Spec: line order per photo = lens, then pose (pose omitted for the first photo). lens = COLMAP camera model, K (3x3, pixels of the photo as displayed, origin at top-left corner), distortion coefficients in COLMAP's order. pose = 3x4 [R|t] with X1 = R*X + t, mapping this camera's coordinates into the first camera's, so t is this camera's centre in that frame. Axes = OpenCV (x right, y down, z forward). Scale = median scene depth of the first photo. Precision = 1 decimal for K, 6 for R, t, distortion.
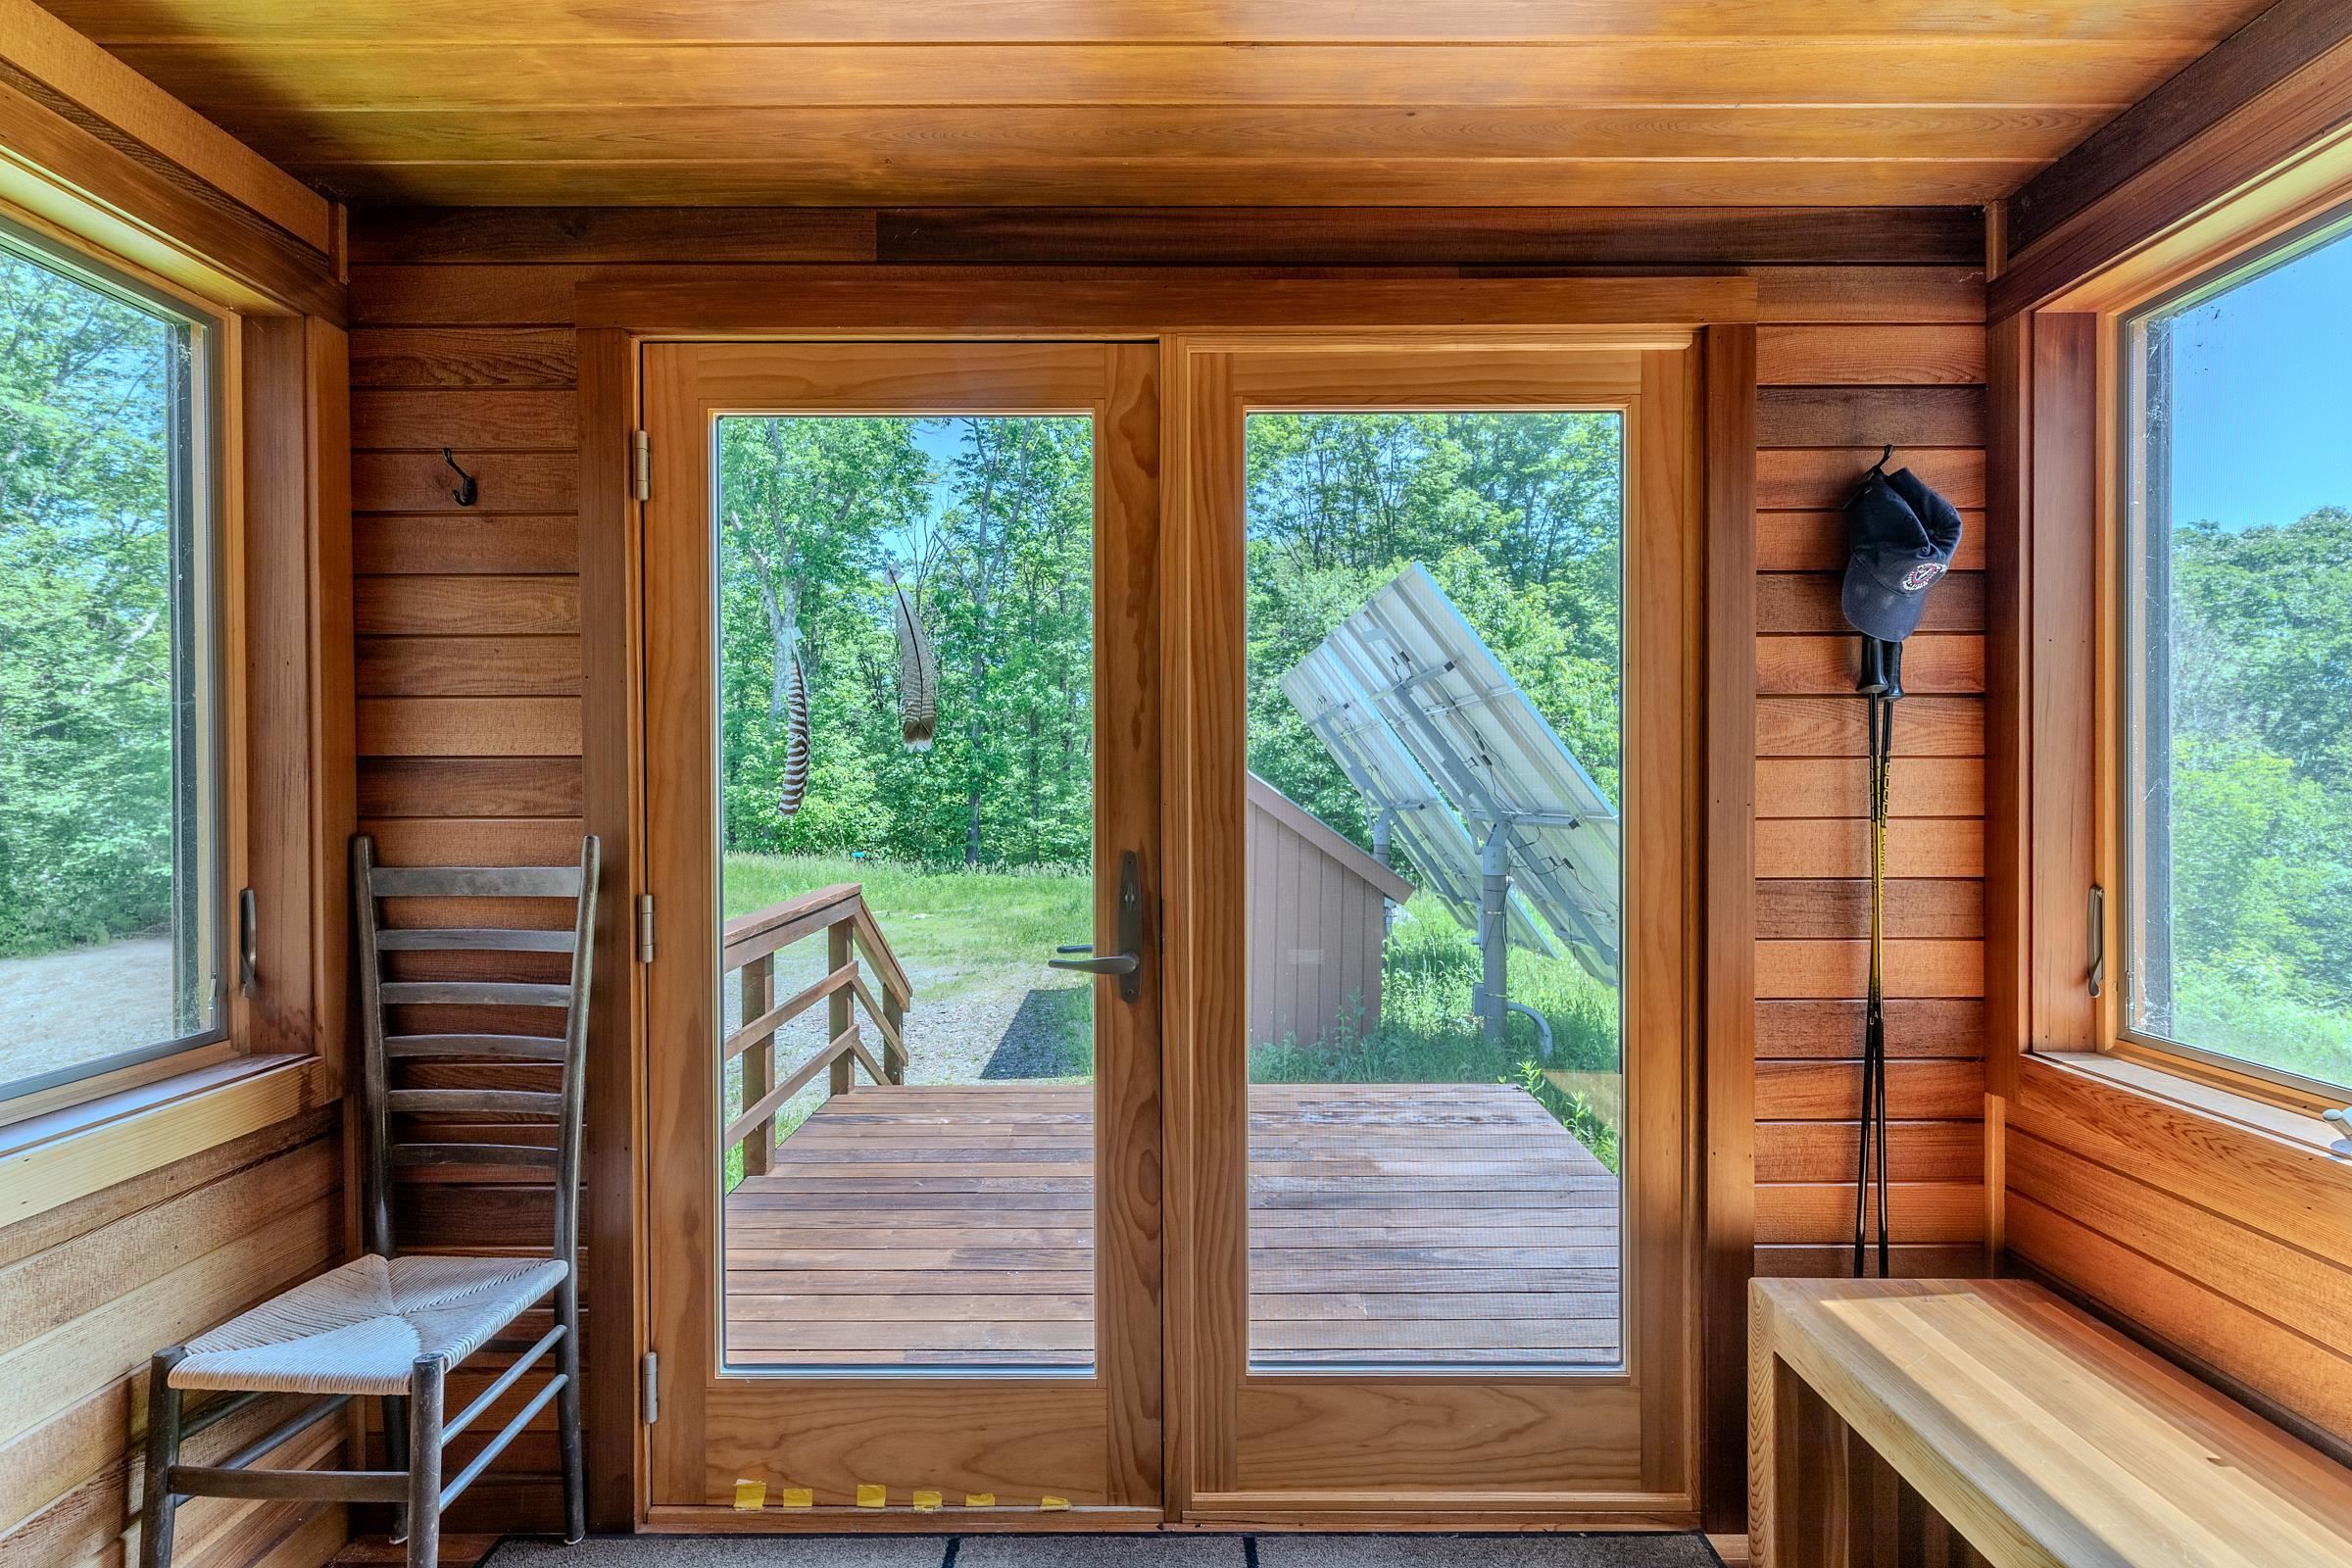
lens RADIAL K [[1081.8, 0, 1174.6], [0, 1081.8, 803.4], [0, 0, 1]] dist [0.004423, -0.000175]
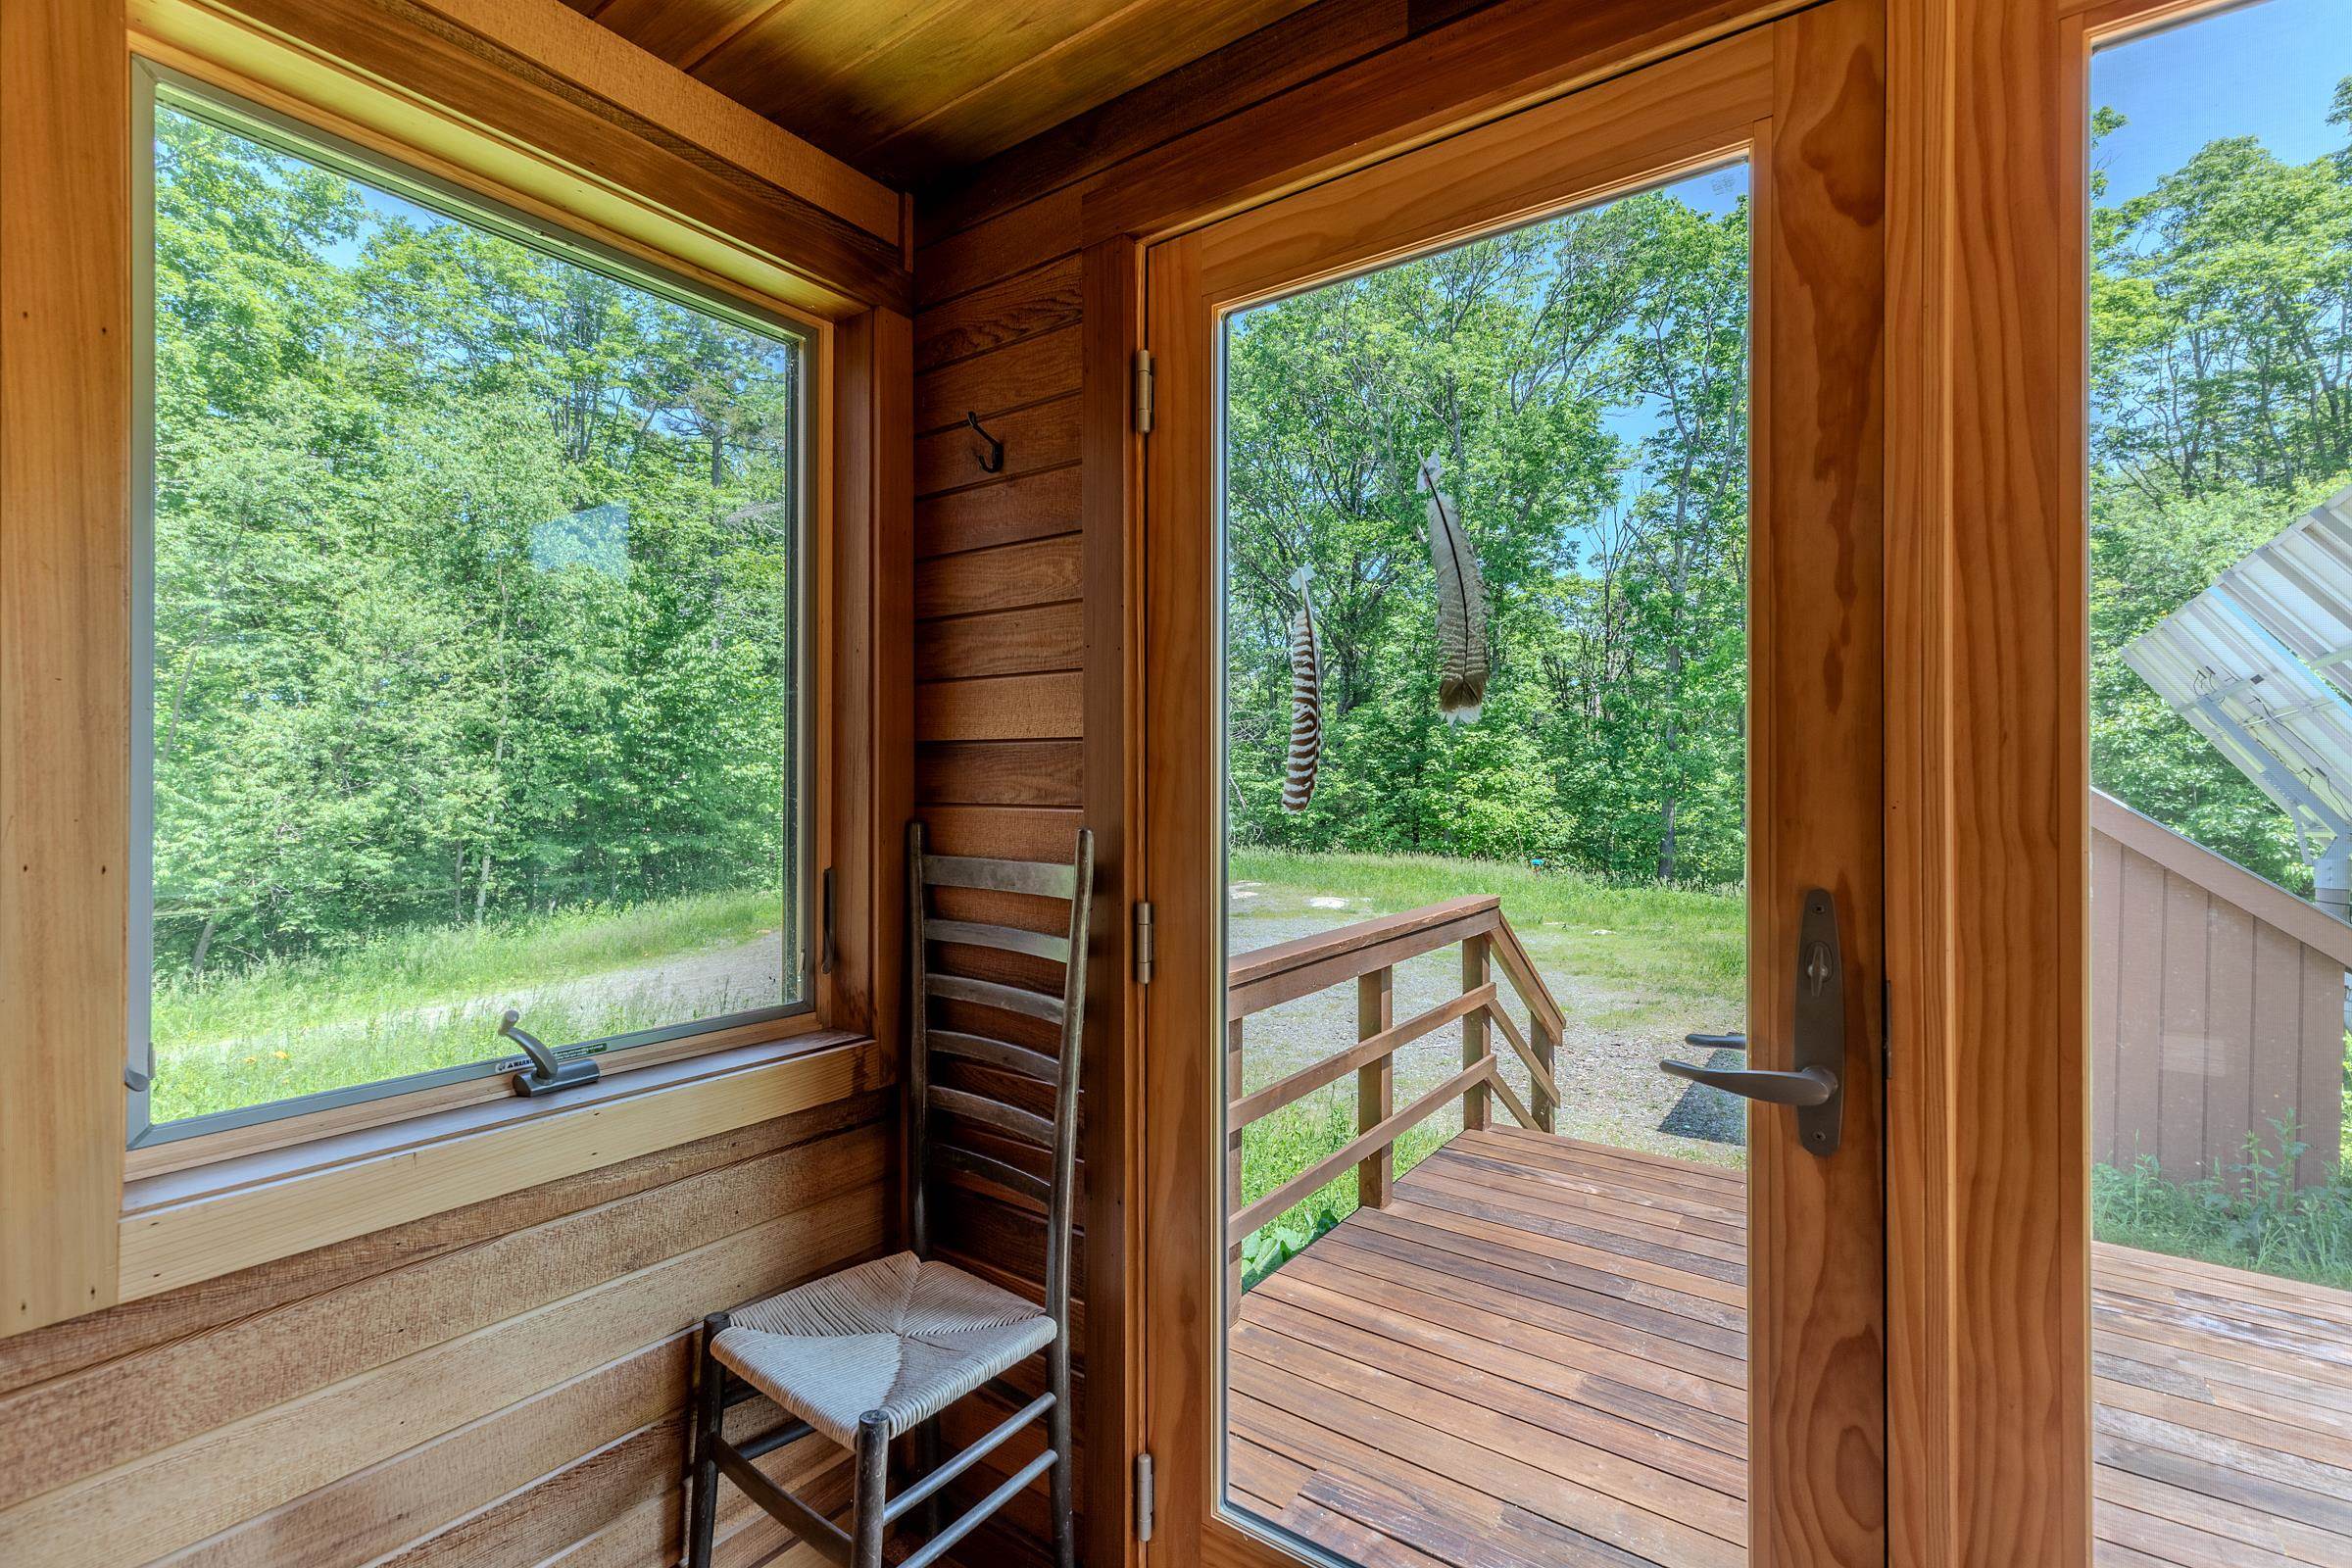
lens RADIAL K [[1072.3, 0, 1166.8], [0, 1072.3, 772.1], [0, 0, 1]] dist [0.006872, 0.000038]
pose [[0.810910, 0.002866, -0.585164, 0.011525], [-0.022783, 0.999384, -0.026677, 0.005547], [0.584727, 0.034964, 0.810476, 0.335068]]
